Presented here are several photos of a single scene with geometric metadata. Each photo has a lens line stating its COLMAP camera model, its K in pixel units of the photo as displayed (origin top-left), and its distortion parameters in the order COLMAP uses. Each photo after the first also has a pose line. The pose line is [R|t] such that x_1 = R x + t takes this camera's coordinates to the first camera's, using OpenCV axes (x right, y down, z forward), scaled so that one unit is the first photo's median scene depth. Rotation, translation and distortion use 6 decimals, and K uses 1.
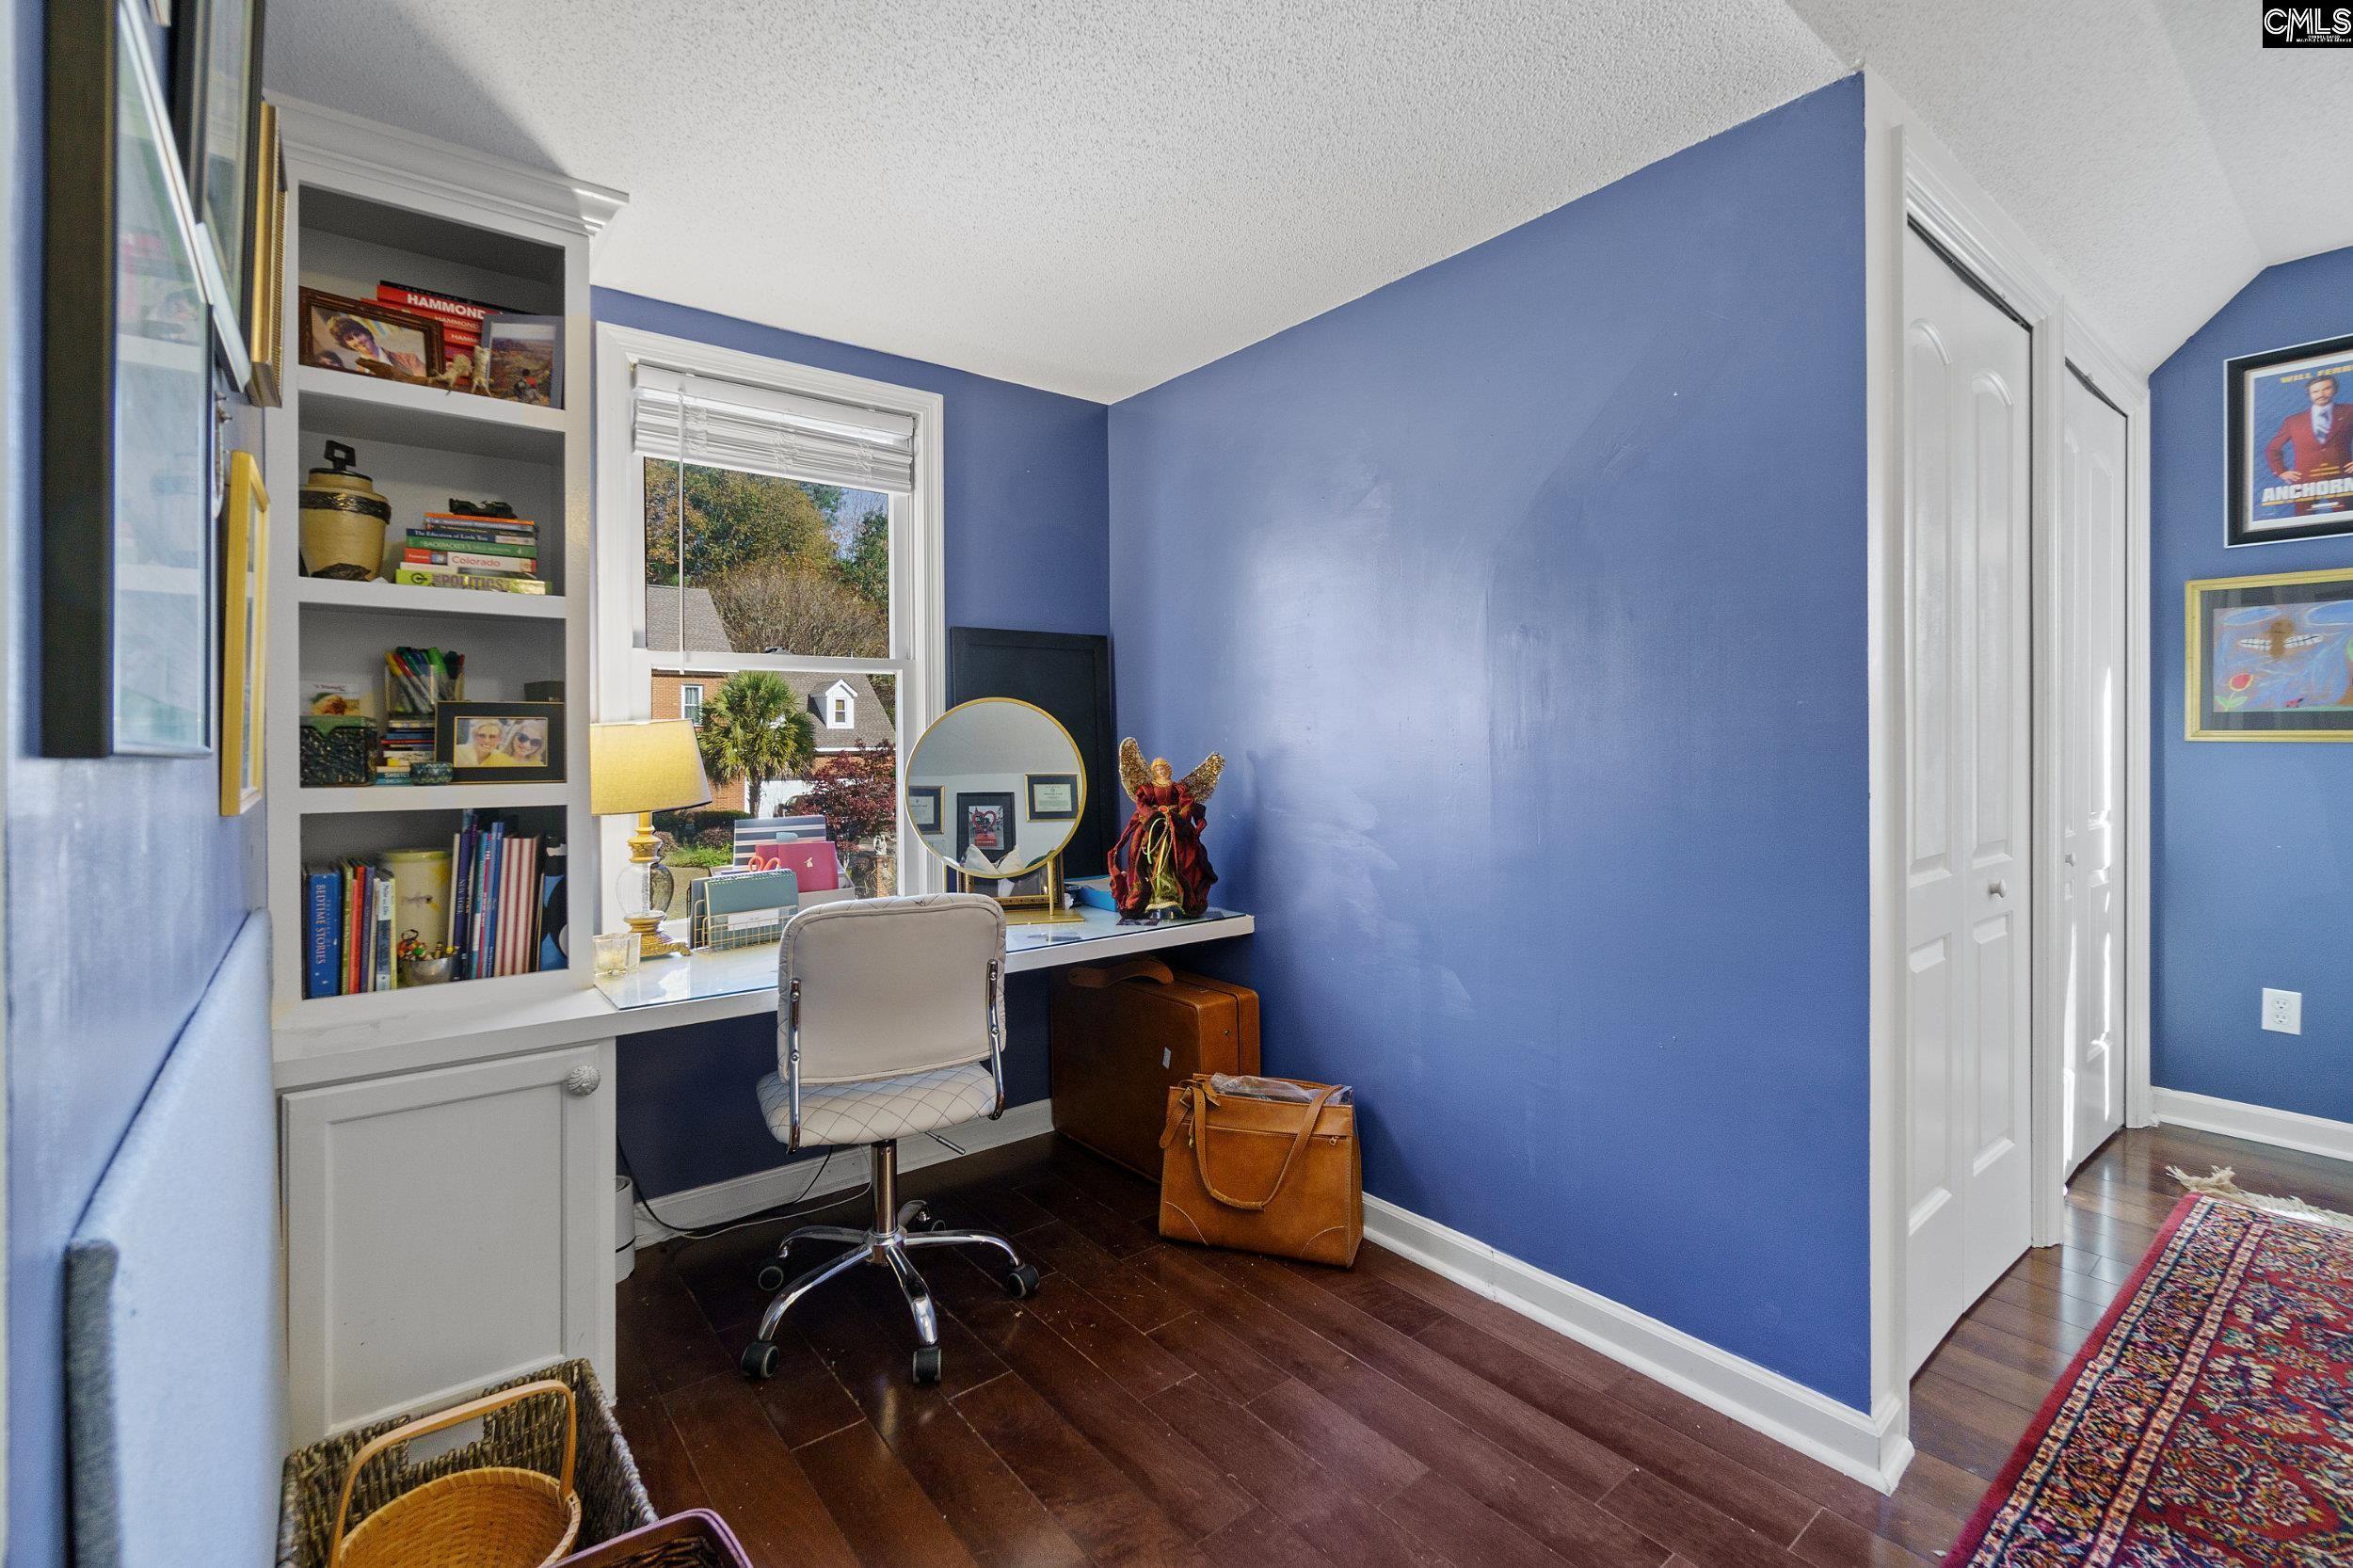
lens RADIAL K [[1019.1, 0, 1170.2], [0, 1019.1, 744.3], [0, 0, 1]] dist [-0.002183, -0.000408]
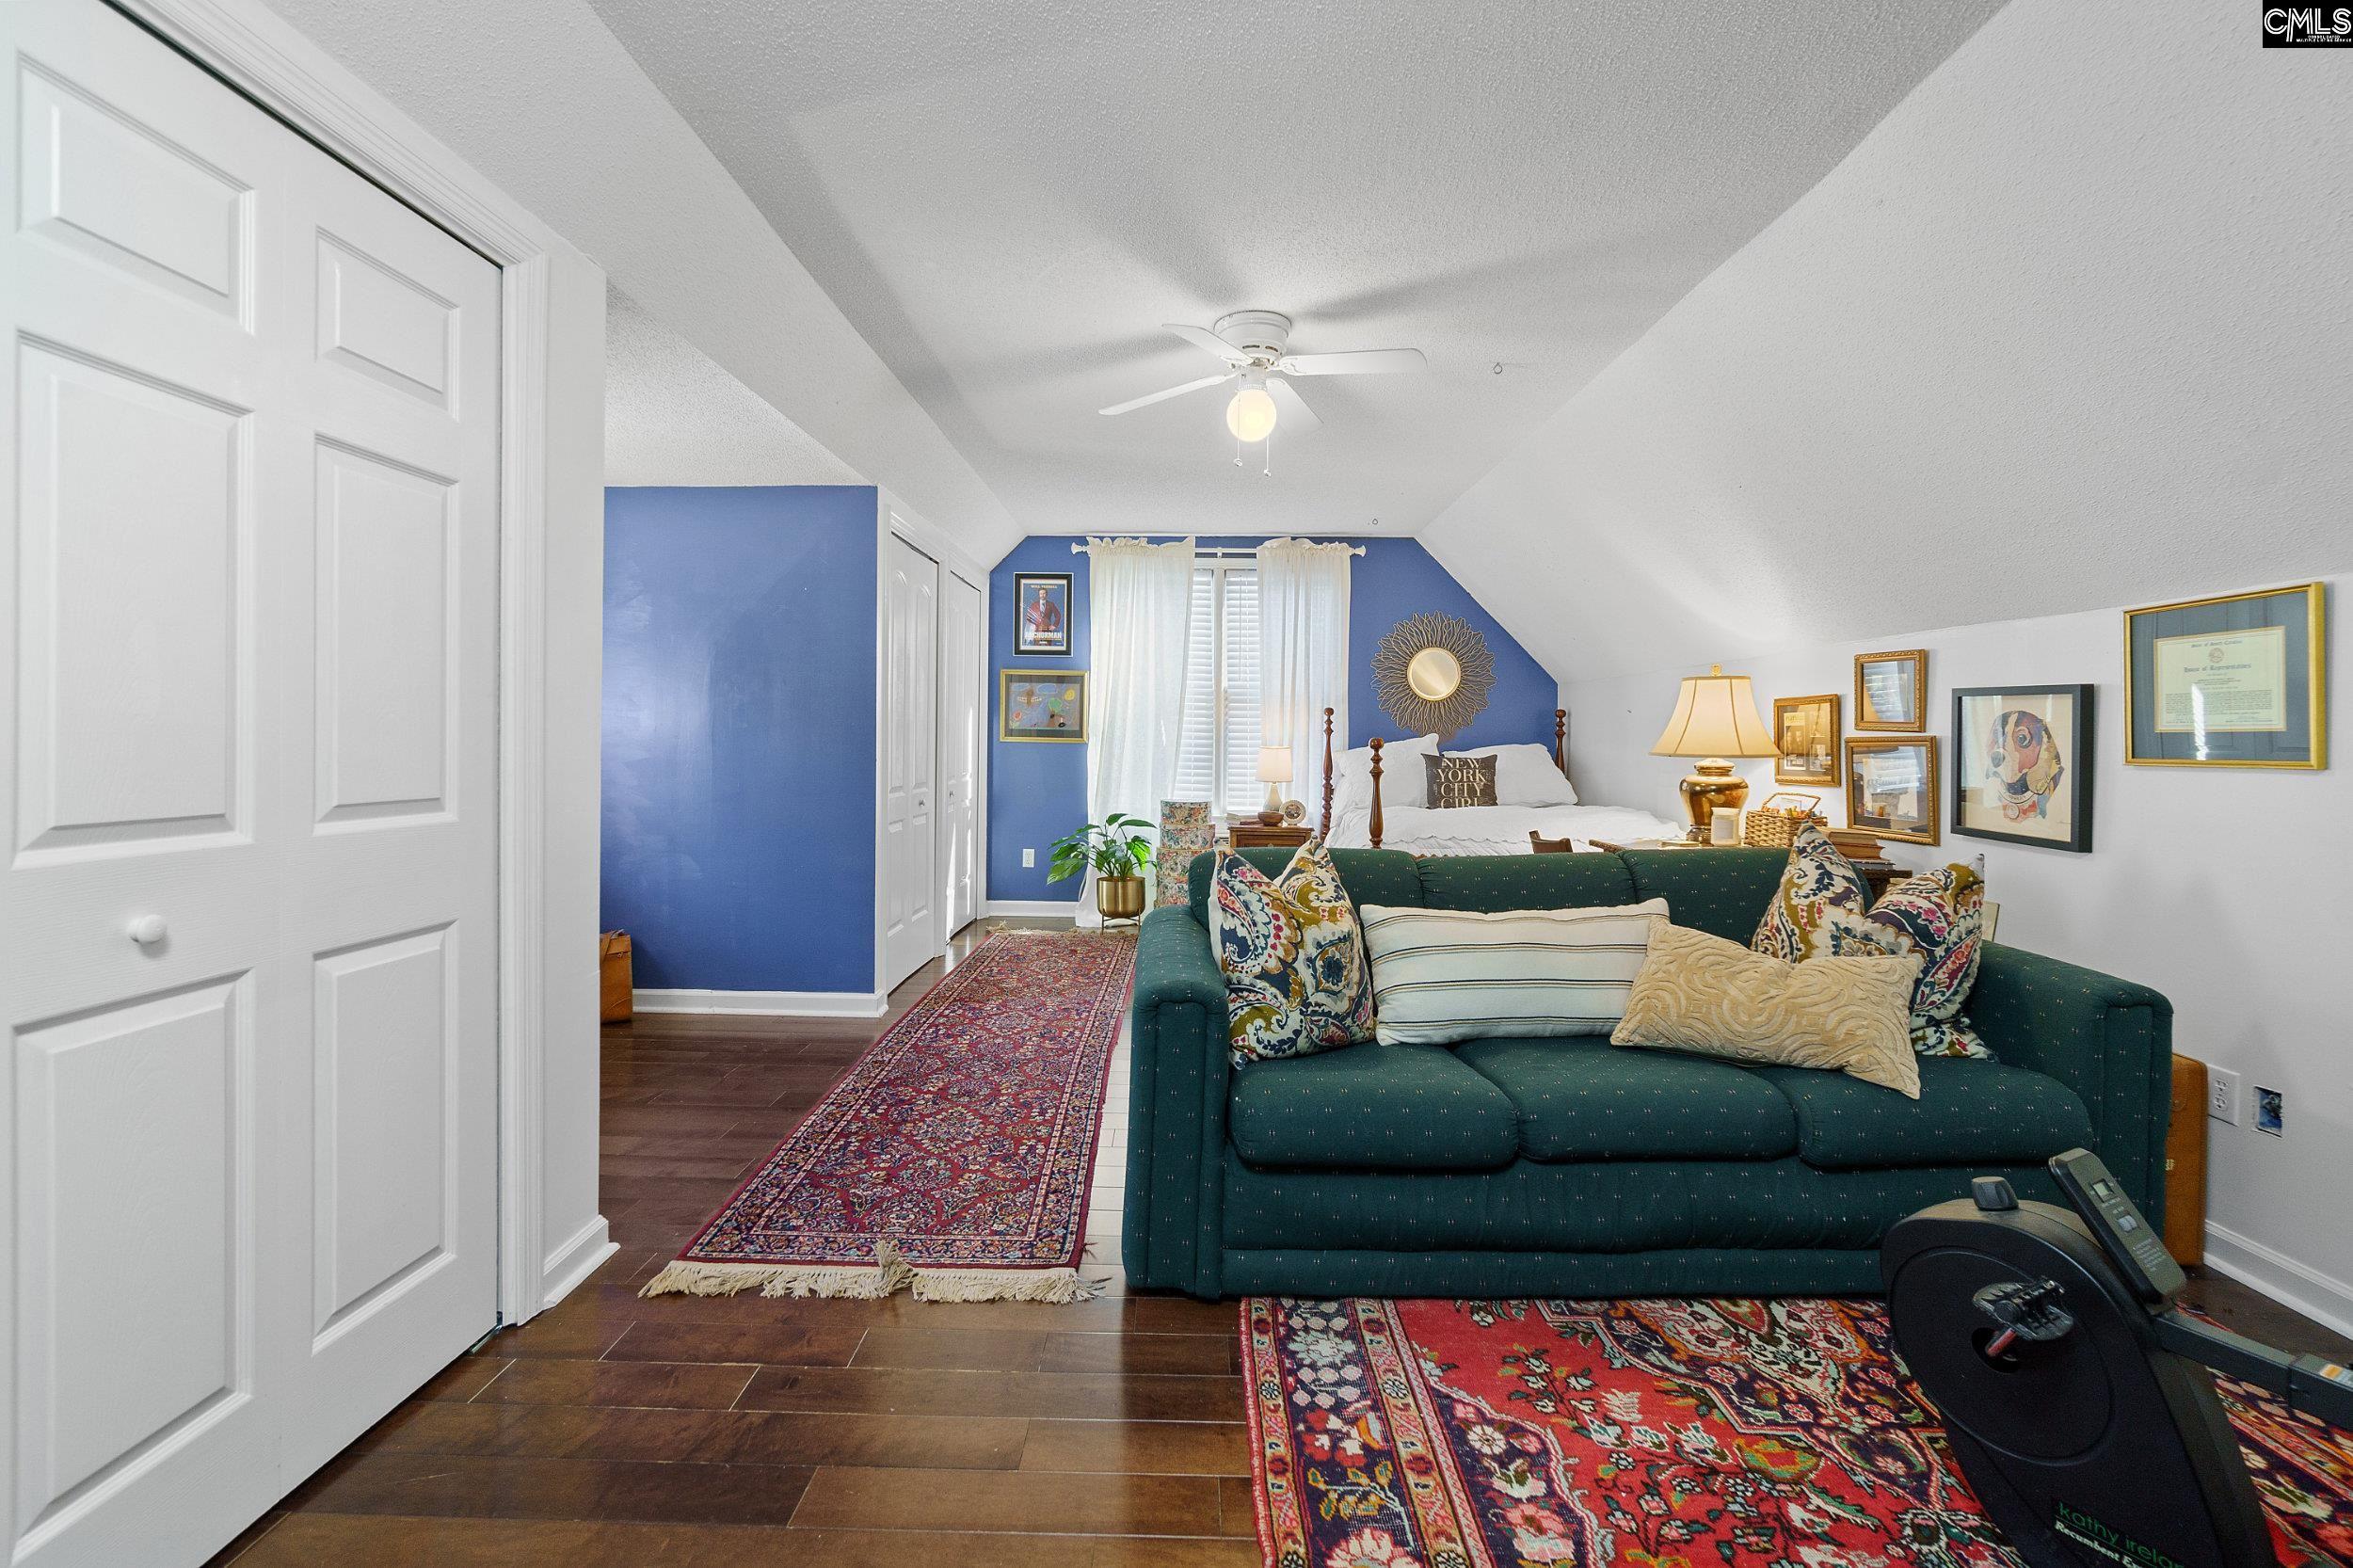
lens RADIAL K [[1019.1, 0, 1170.2], [0, 1019.1, 744.3], [0, 0, 1]] dist [-0.002183, -0.000408]
pose [[0.635632, 0.009684, 0.771932, -0.598194], [-0.009059, 0.999946, -0.005084, 0.013323], [-0.771939, -0.003761, 0.635685, -0.874951]]
